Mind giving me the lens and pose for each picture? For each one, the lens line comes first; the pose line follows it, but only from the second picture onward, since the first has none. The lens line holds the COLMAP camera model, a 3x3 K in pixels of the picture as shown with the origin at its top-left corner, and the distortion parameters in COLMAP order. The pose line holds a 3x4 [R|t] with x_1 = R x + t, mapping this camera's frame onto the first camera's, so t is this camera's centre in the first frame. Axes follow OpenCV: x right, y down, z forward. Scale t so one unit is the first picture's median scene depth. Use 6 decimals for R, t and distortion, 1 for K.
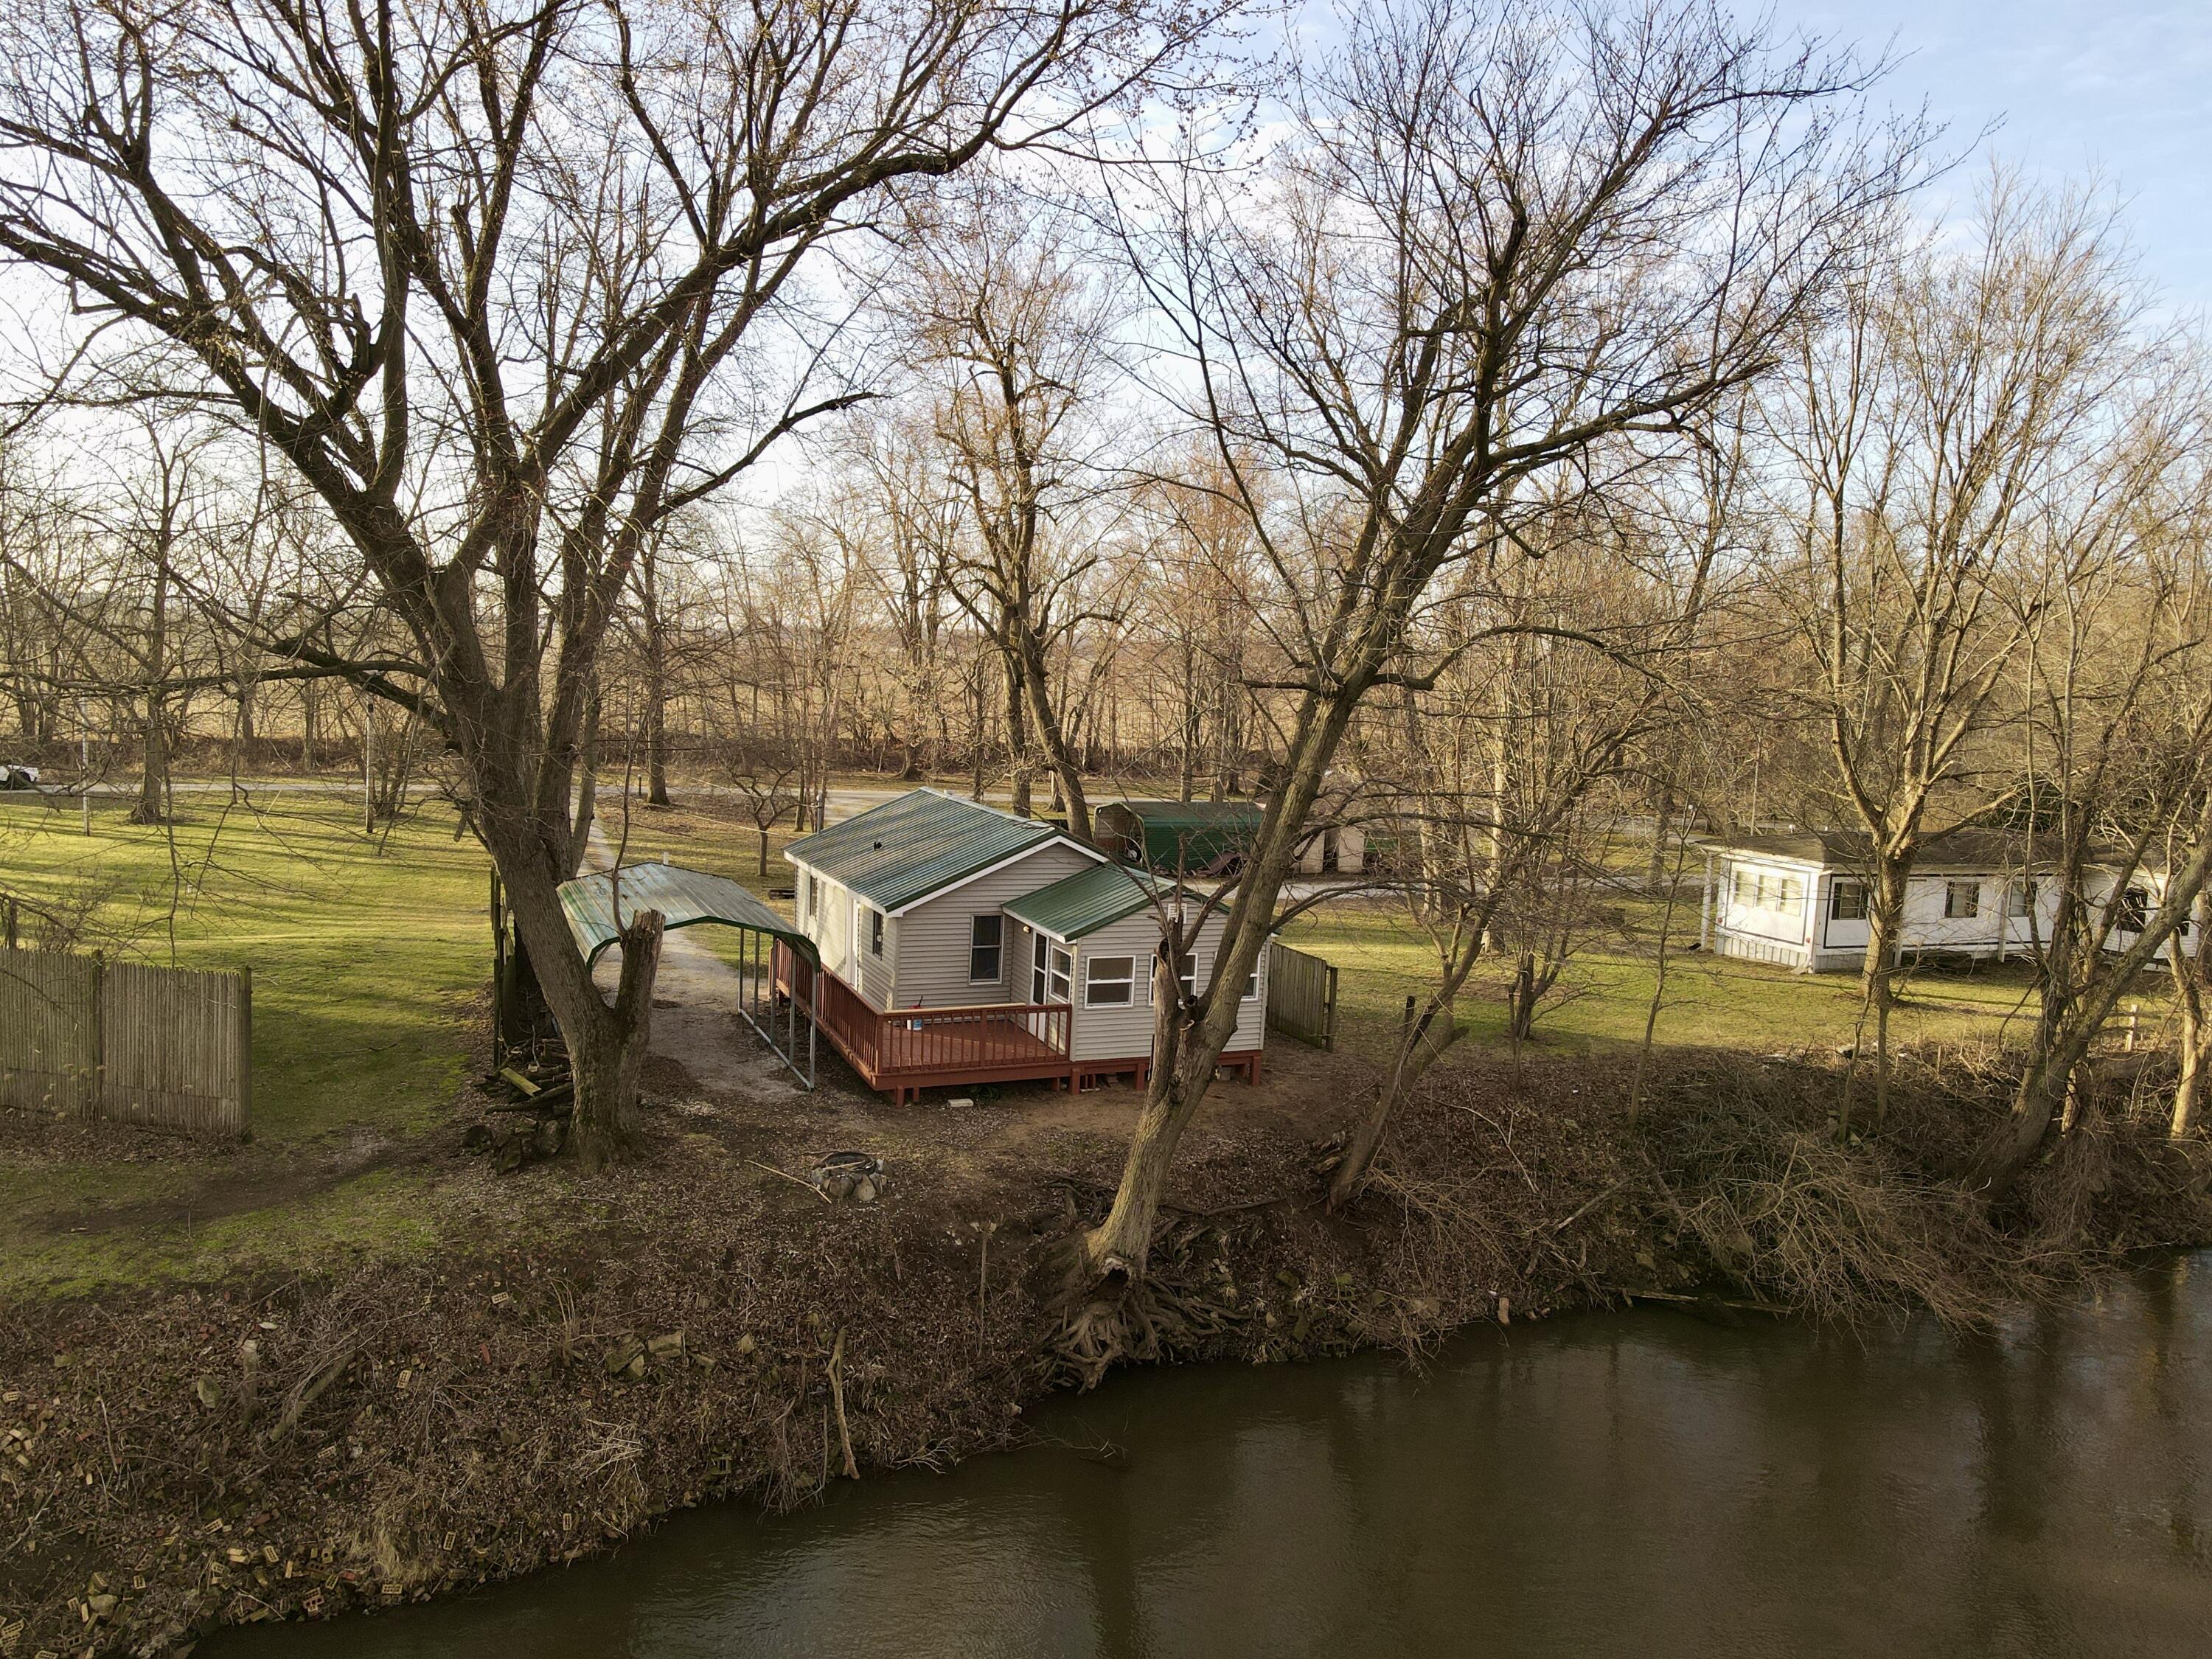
lens RADIAL K [[1612.2, 0, 1100.8], [0, 1612.2, 834.8], [0, 0, 1]] dist [0.030788, -0.004652]
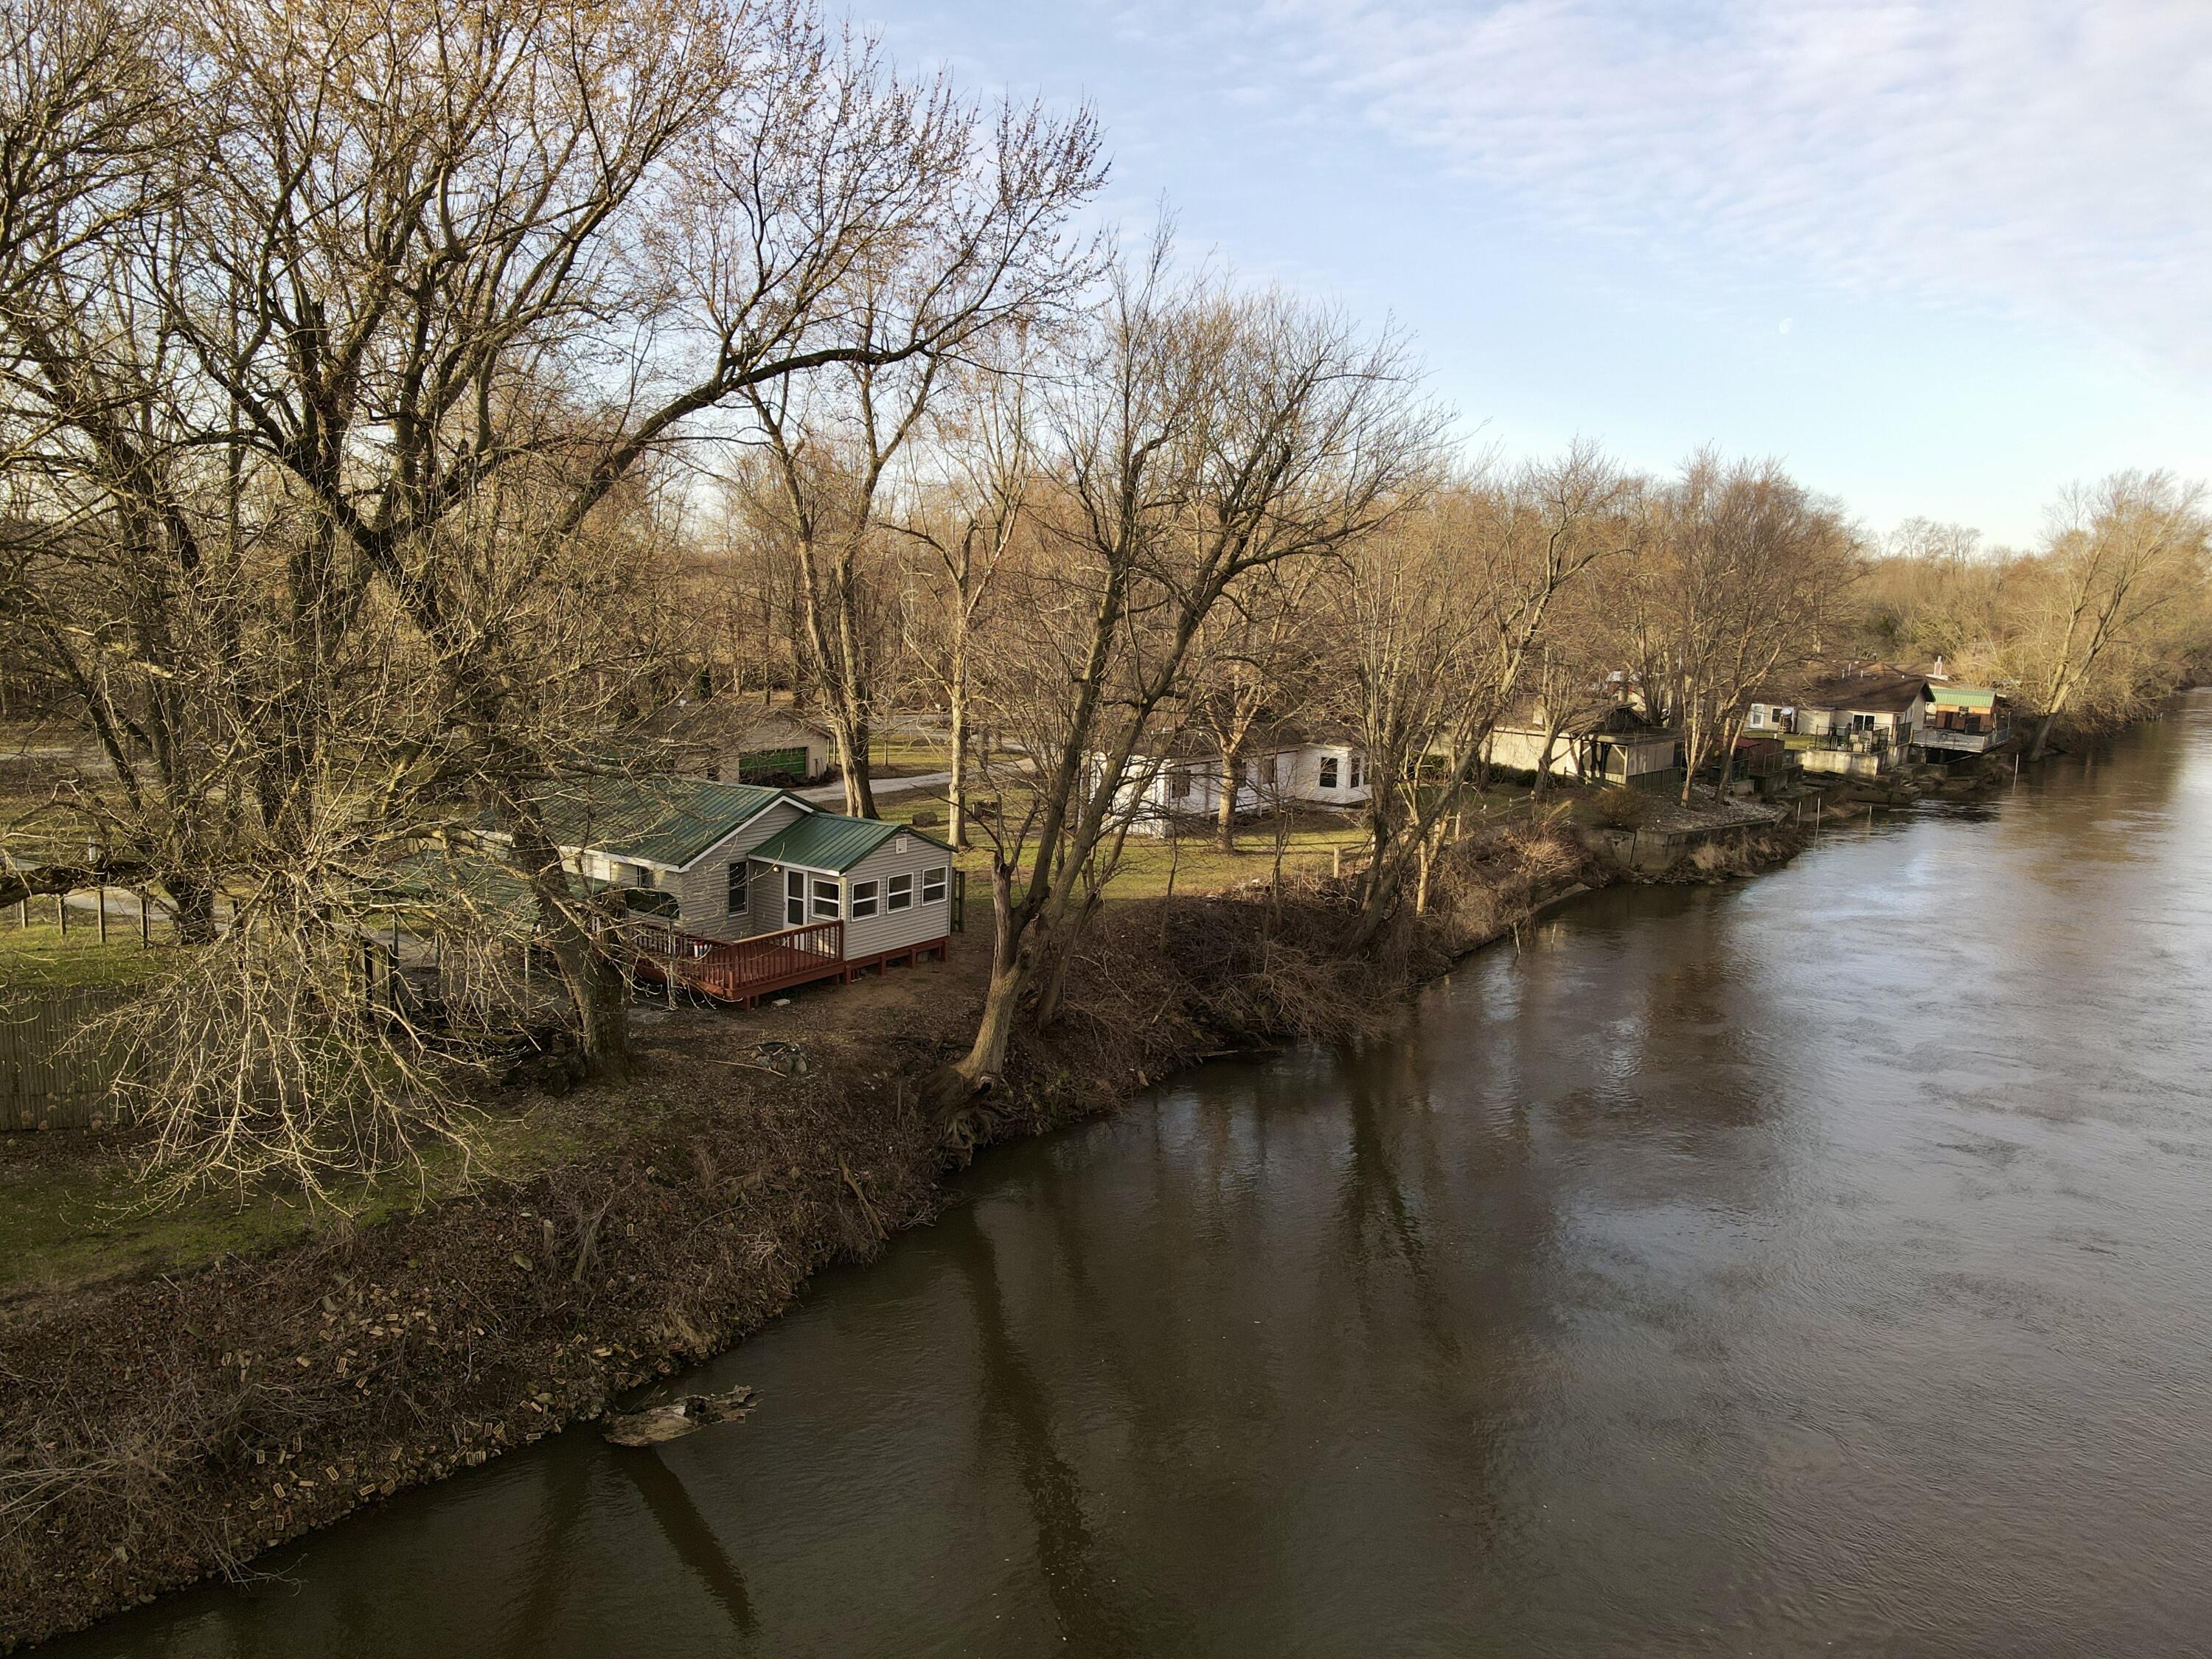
lens RADIAL K [[1612.2, 0, 1100.8], [0, 1612.2, 834.8], [0, 0, 1]] dist [0.030788, -0.004652]
pose [[0.857825, -0.102975, 0.503520, -0.535428], [0.068103, 0.993858, 0.087229, -0.073573], [-0.509409, -0.040536, 0.859569, -0.291660]]
